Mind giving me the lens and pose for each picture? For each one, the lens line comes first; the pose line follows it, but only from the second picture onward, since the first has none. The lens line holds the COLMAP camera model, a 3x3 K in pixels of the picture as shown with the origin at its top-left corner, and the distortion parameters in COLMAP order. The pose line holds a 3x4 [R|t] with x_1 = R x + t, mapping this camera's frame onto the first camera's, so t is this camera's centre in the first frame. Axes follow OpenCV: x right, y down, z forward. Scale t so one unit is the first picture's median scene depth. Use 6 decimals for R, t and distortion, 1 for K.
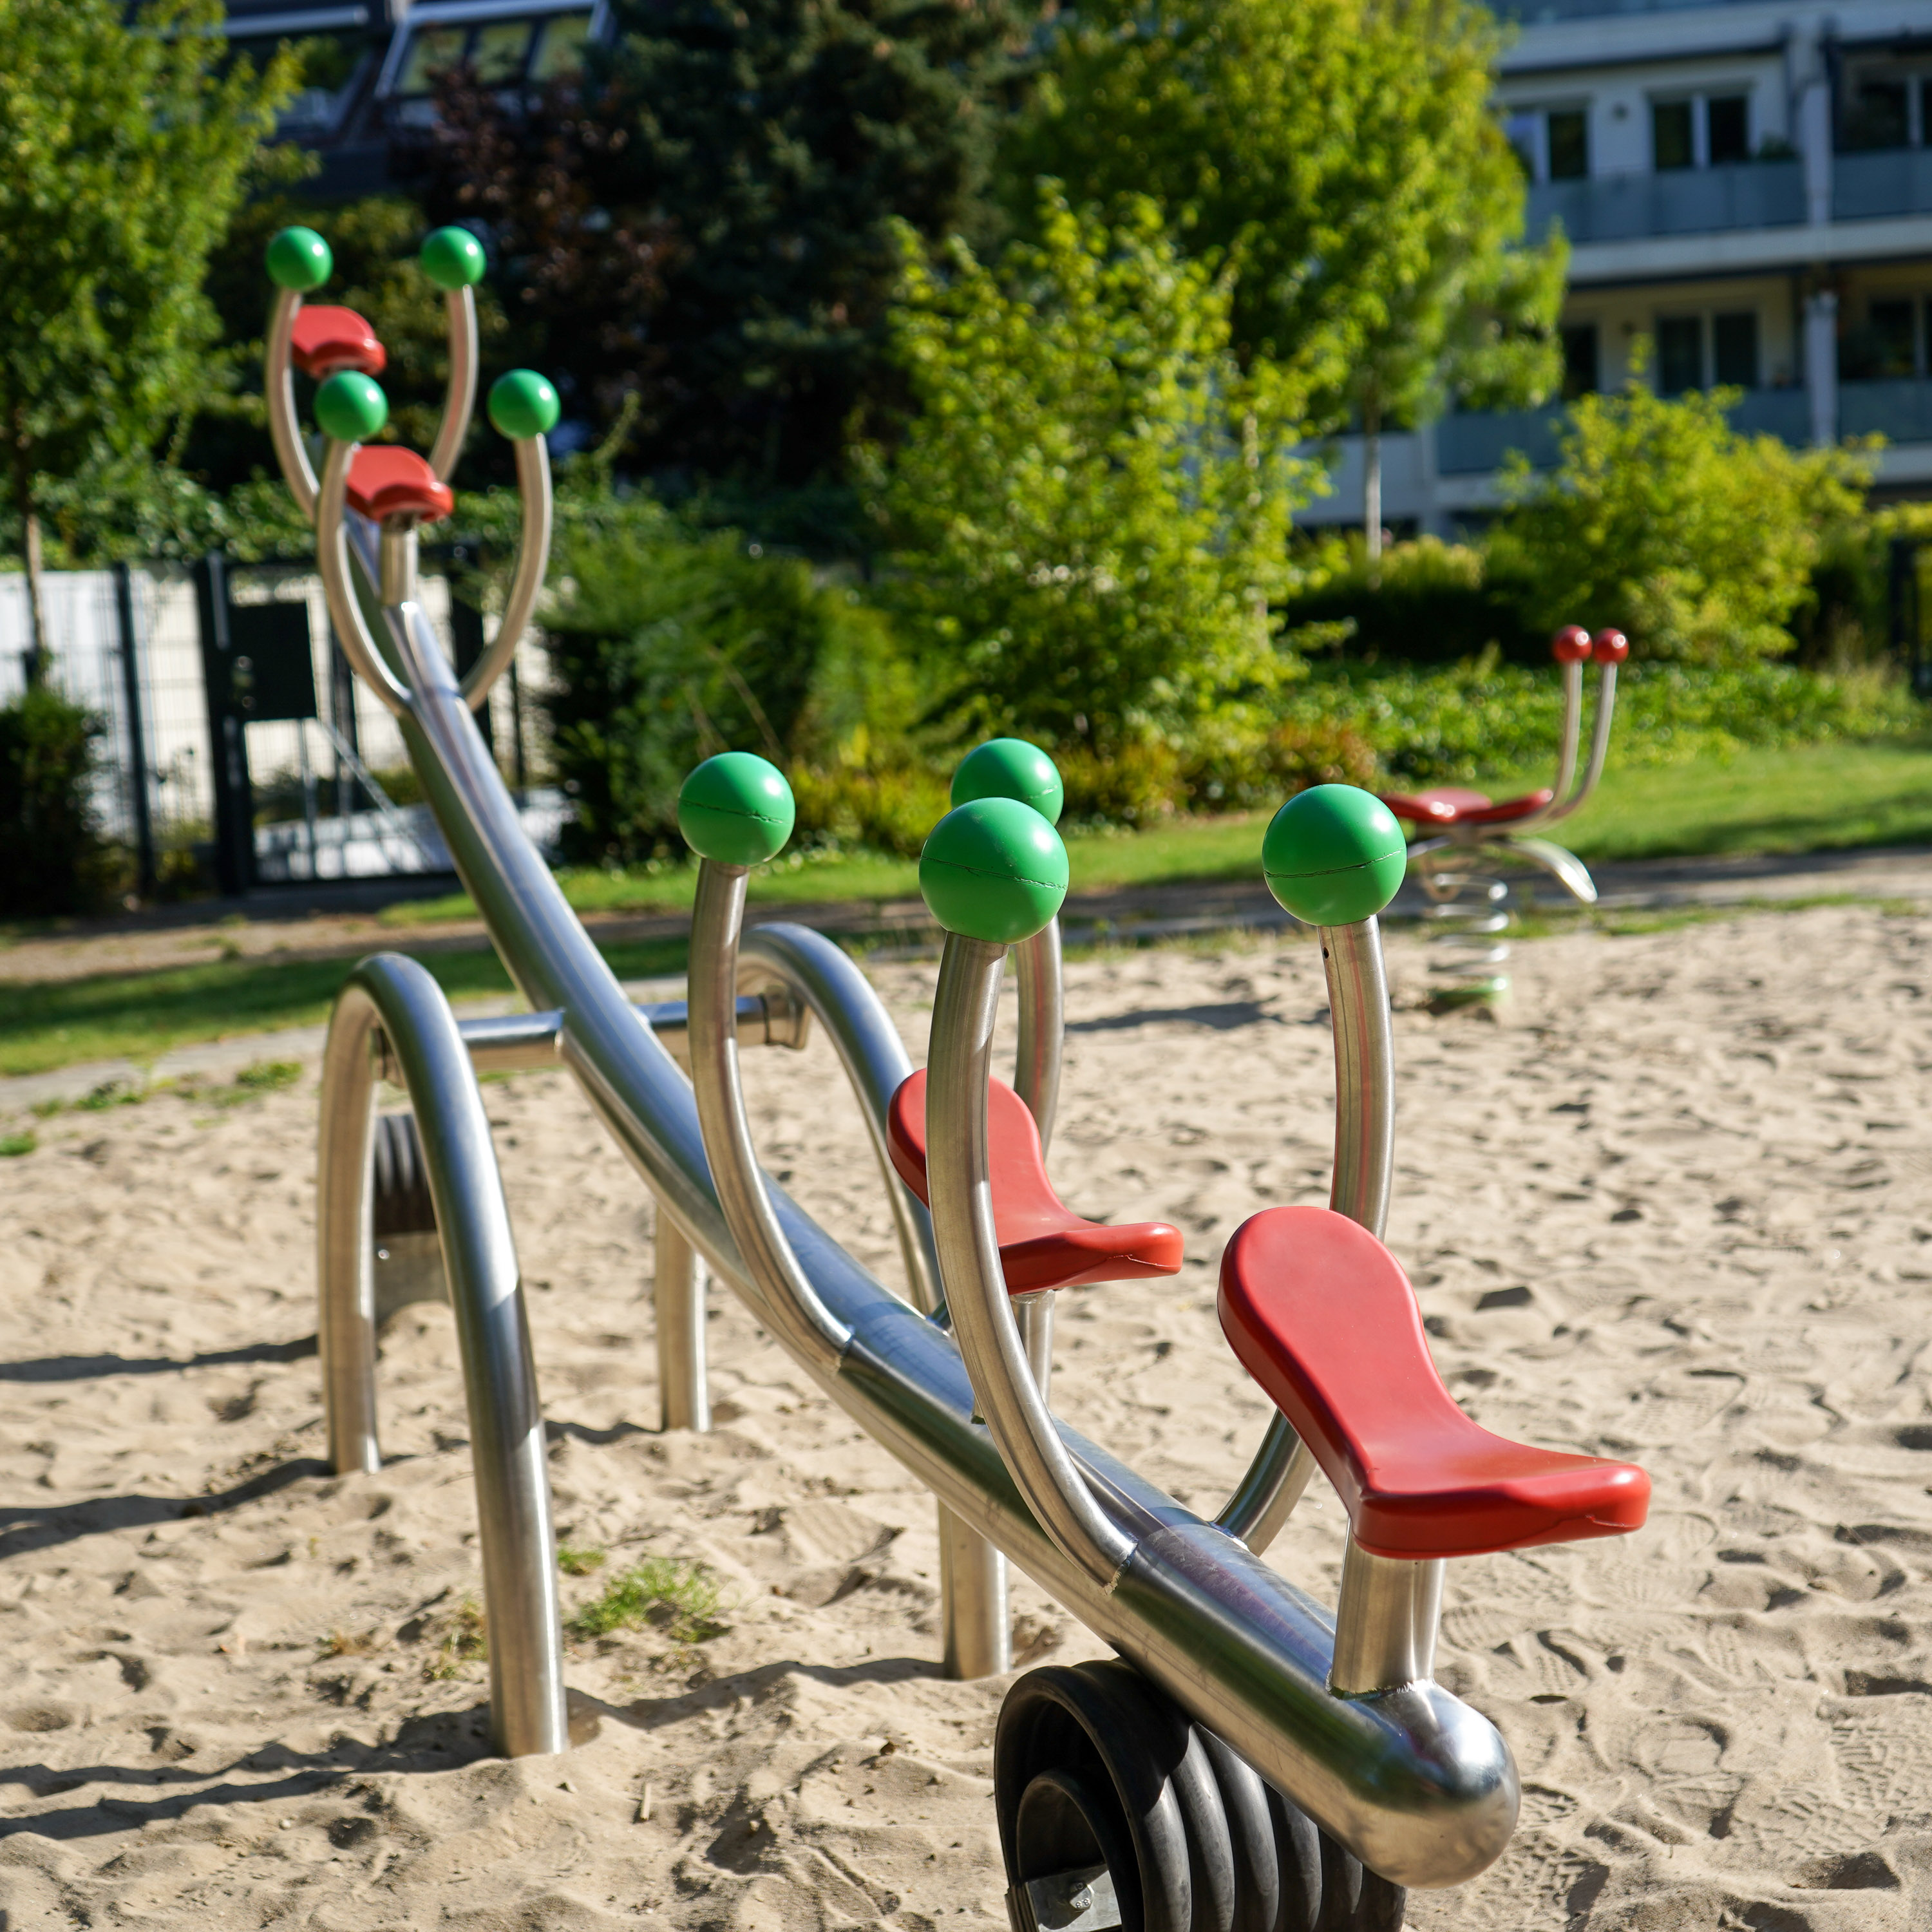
lens RADIAL K [[3928.5, 0, 966.0], [0, 3928.5, 966.0], [0, 0, 1]] dist [0.018618, 0.212859]
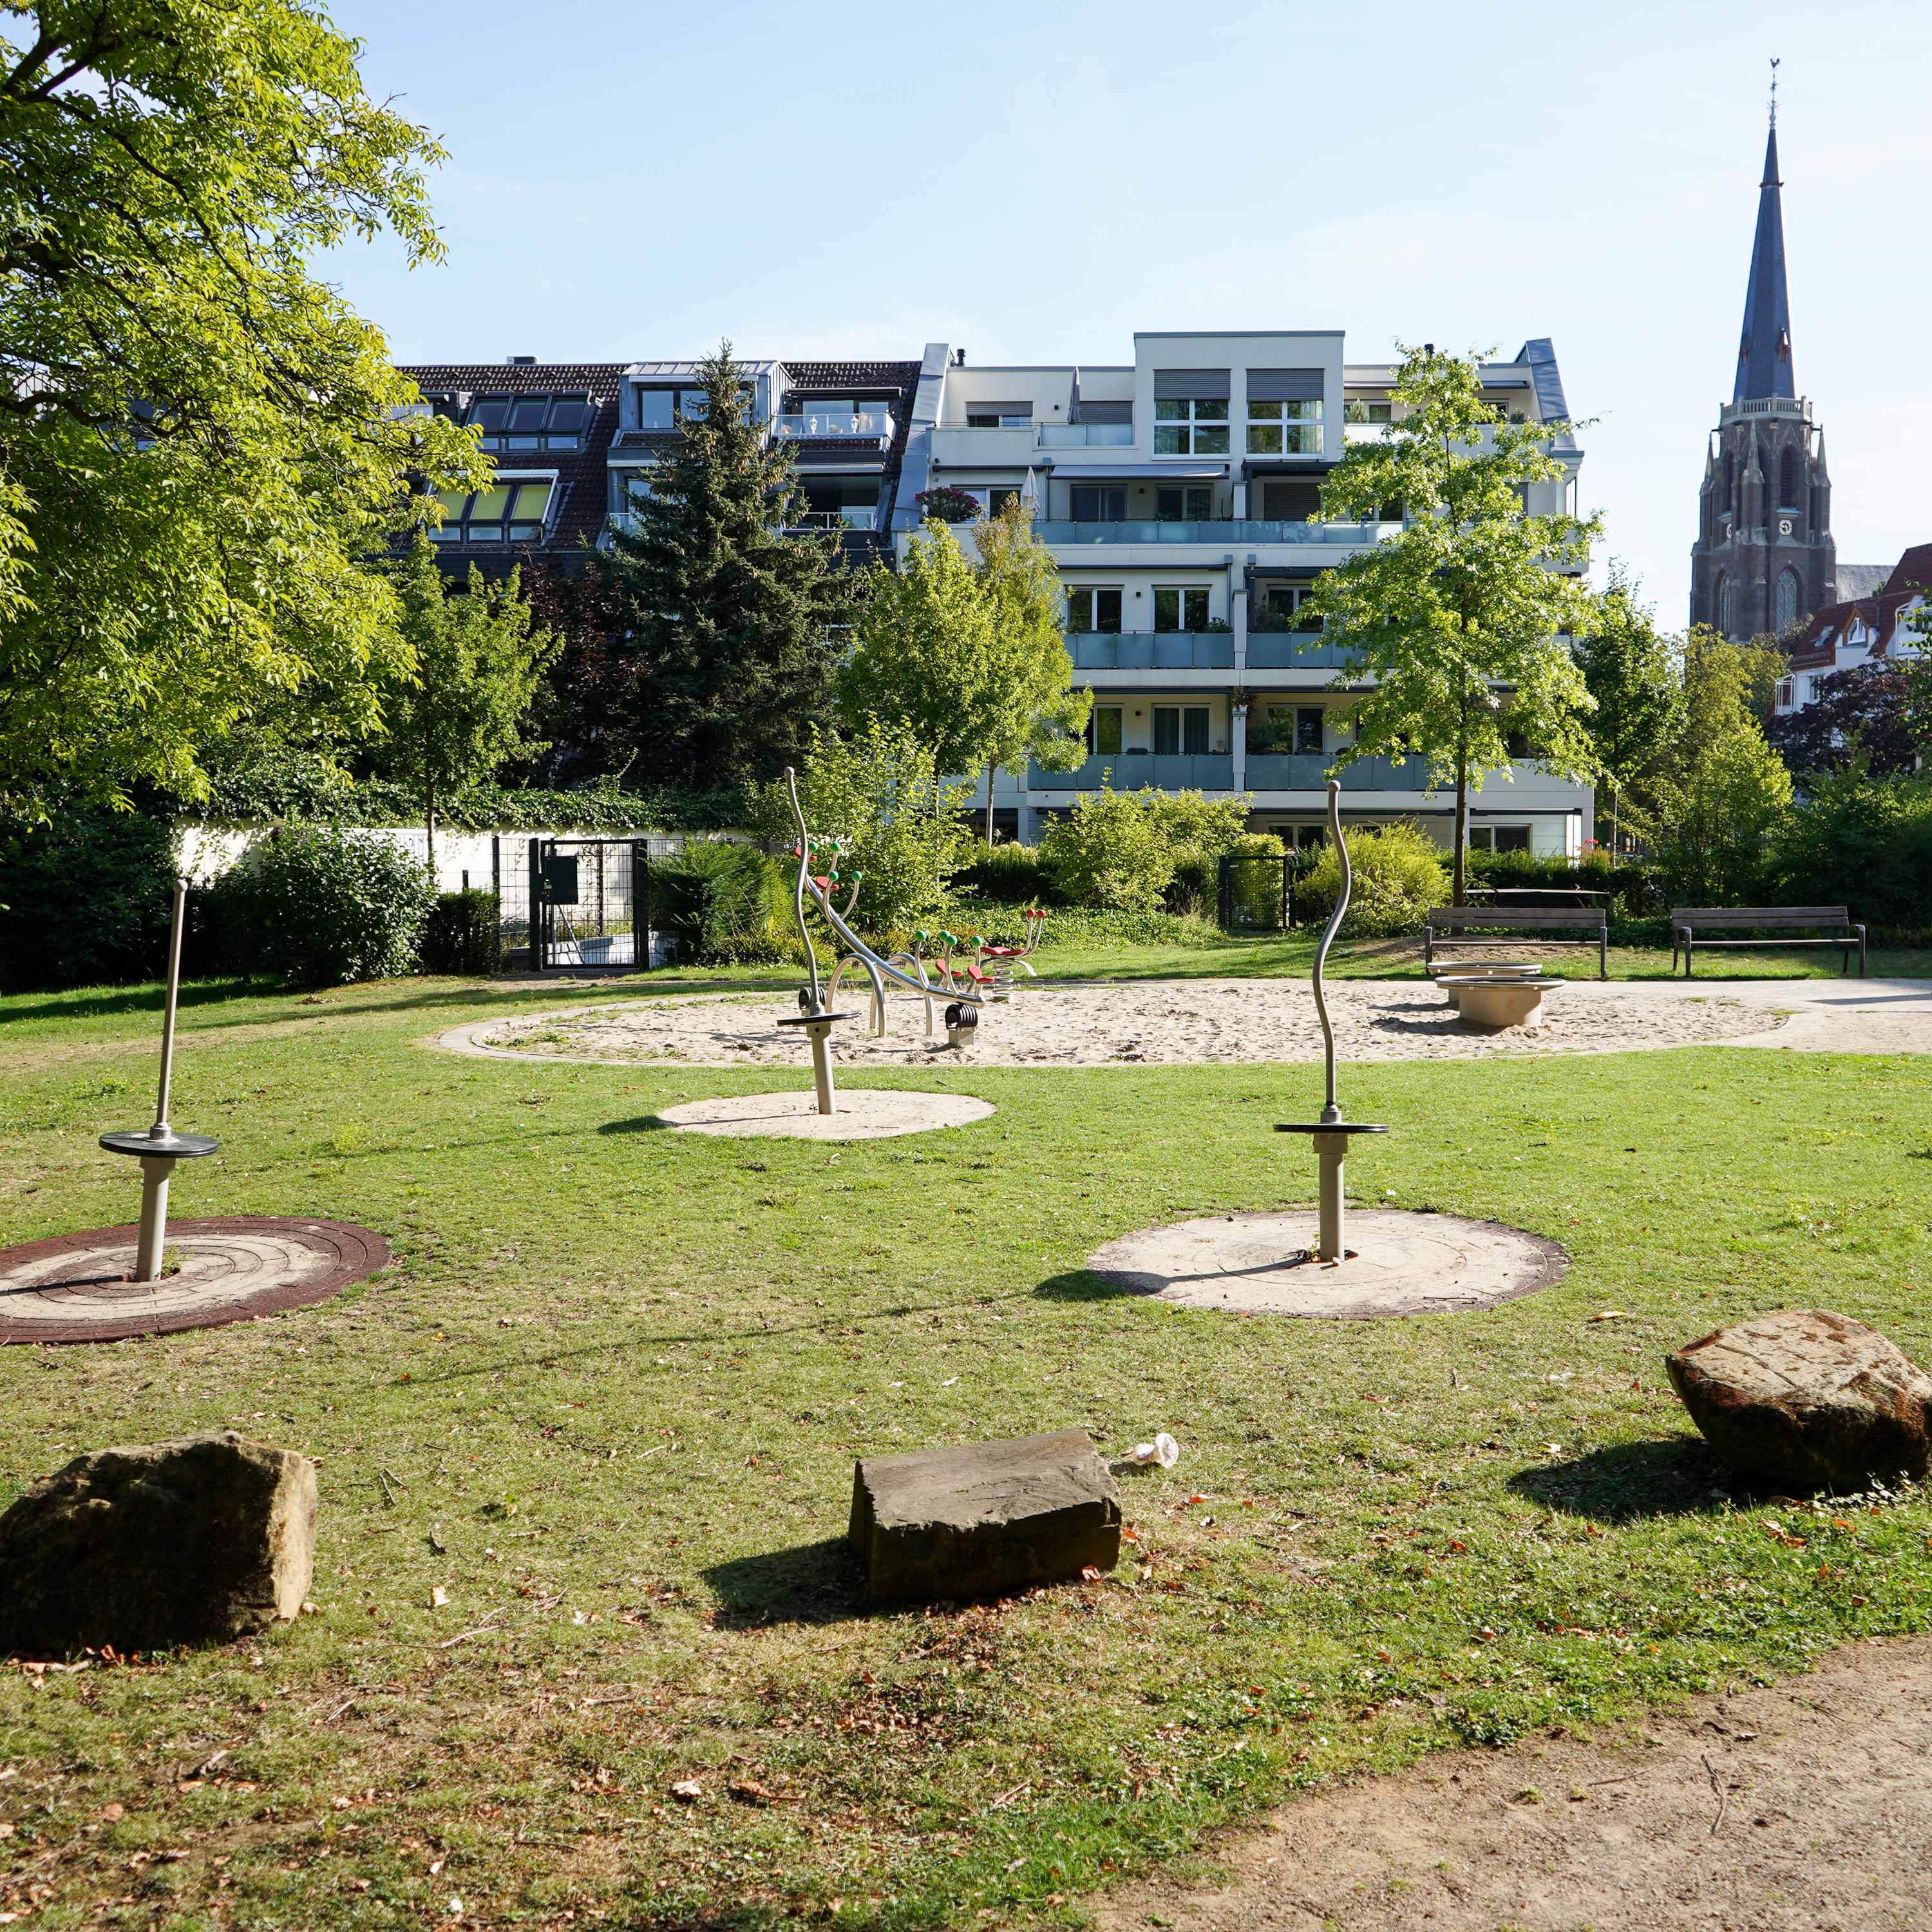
lens RADIAL K [[2482.9, 0, 966.0], [0, 2482.9, 966.0], [0, 0, 1]] dist [0.015039, 0.027444]
pose [[0.994117, 0.052015, 0.095009, -0.045155], [-0.047968, 0.997862, -0.044391, 0.026830], [-0.097114, 0.039572, 0.994486, -0.452106]]
